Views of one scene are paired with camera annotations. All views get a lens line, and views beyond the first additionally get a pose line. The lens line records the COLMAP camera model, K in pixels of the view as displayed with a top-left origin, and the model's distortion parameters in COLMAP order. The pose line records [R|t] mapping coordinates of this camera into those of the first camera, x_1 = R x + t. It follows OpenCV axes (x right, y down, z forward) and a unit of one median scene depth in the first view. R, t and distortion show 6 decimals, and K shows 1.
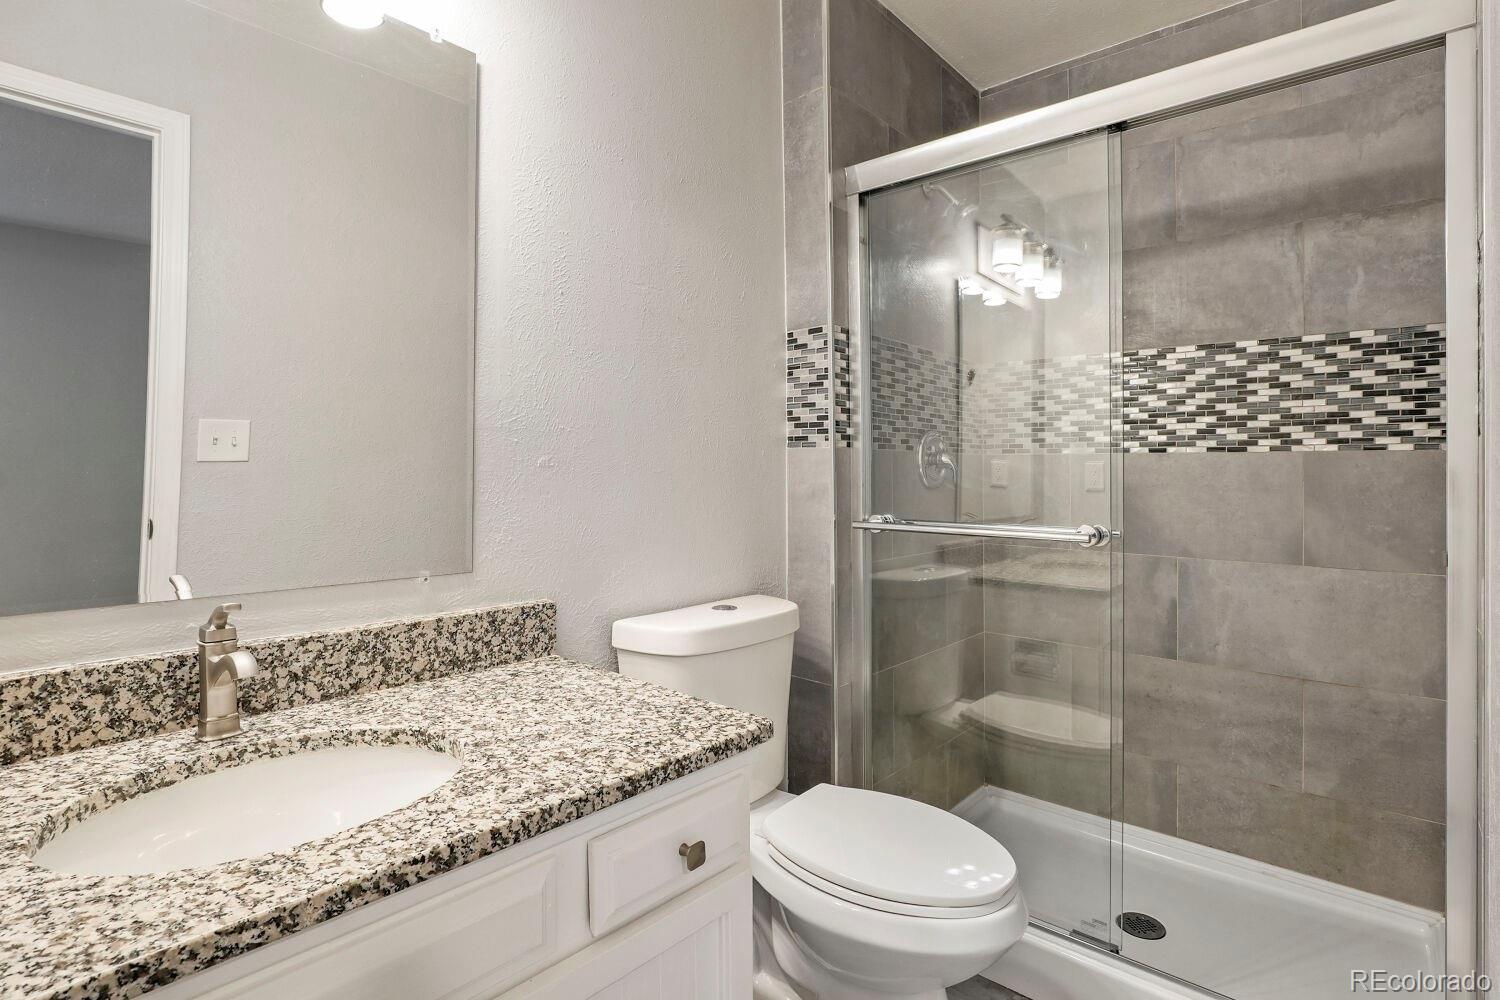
lens RADIAL K [[725.5, 0, 775.9], [0, 725.5, 461.5], [0, 0, 1]] dist [-0.004787, -0.000710]
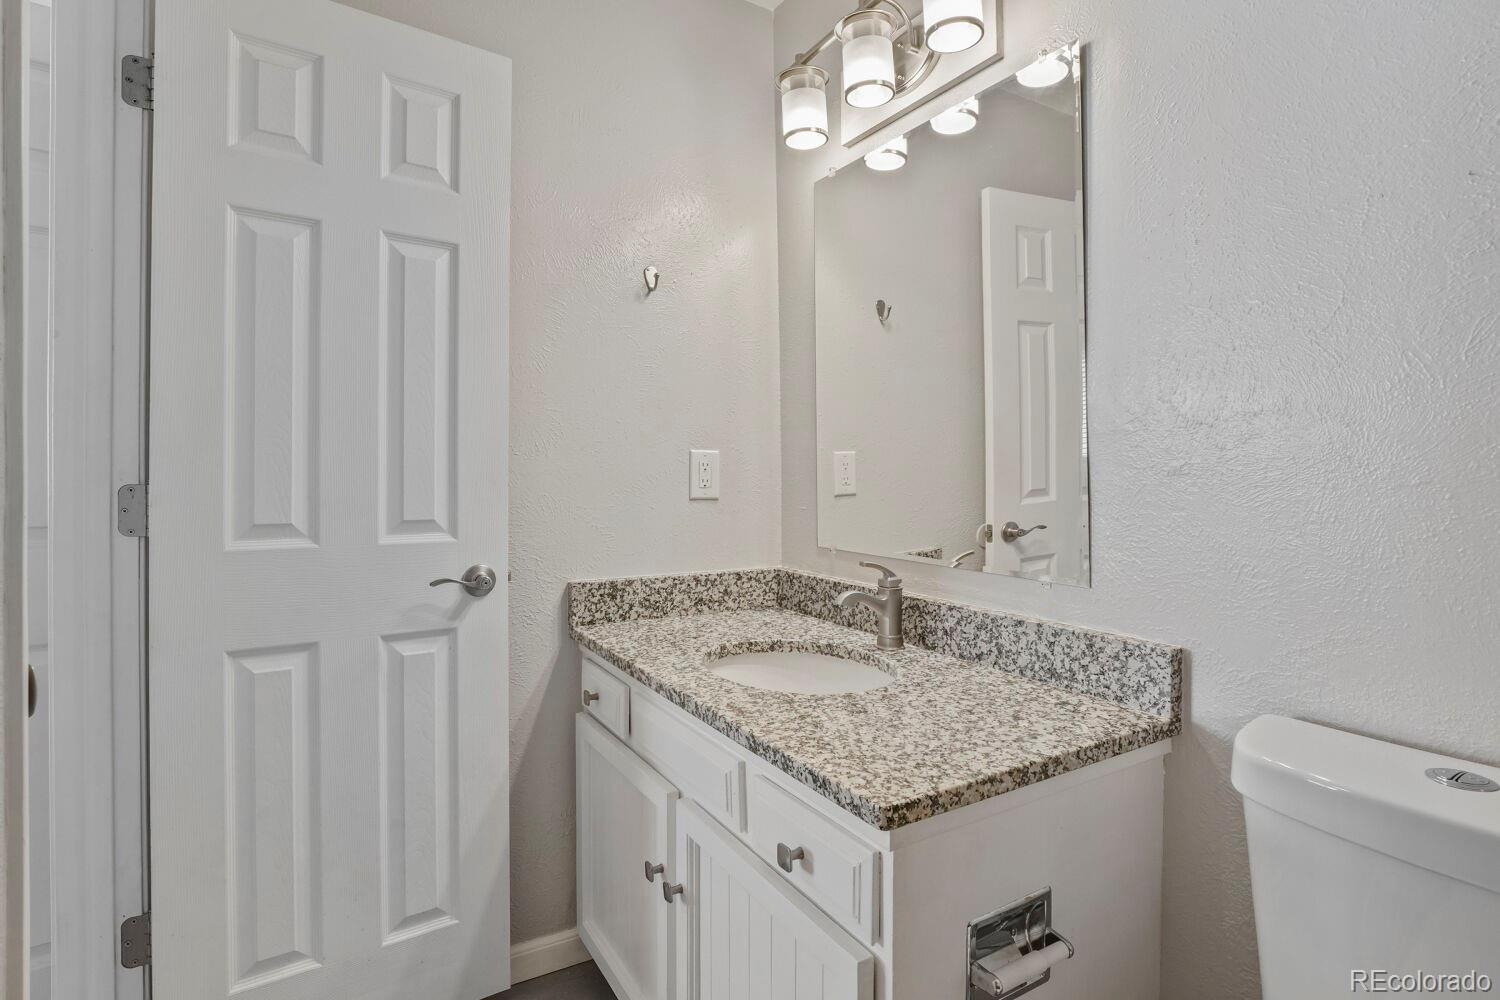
lens RADIAL K [[725.5, 0, 751.8], [0, 725.5, 490.5], [0, 0, 1]] dist [-0.004787, -0.000710]
pose [[-0.291629, 0.012633, -0.956448, 0.708021], [0.009528, 0.999902, 0.010302, 0.016729], [0.956484, -0.006108, -0.291721, 1.025633]]
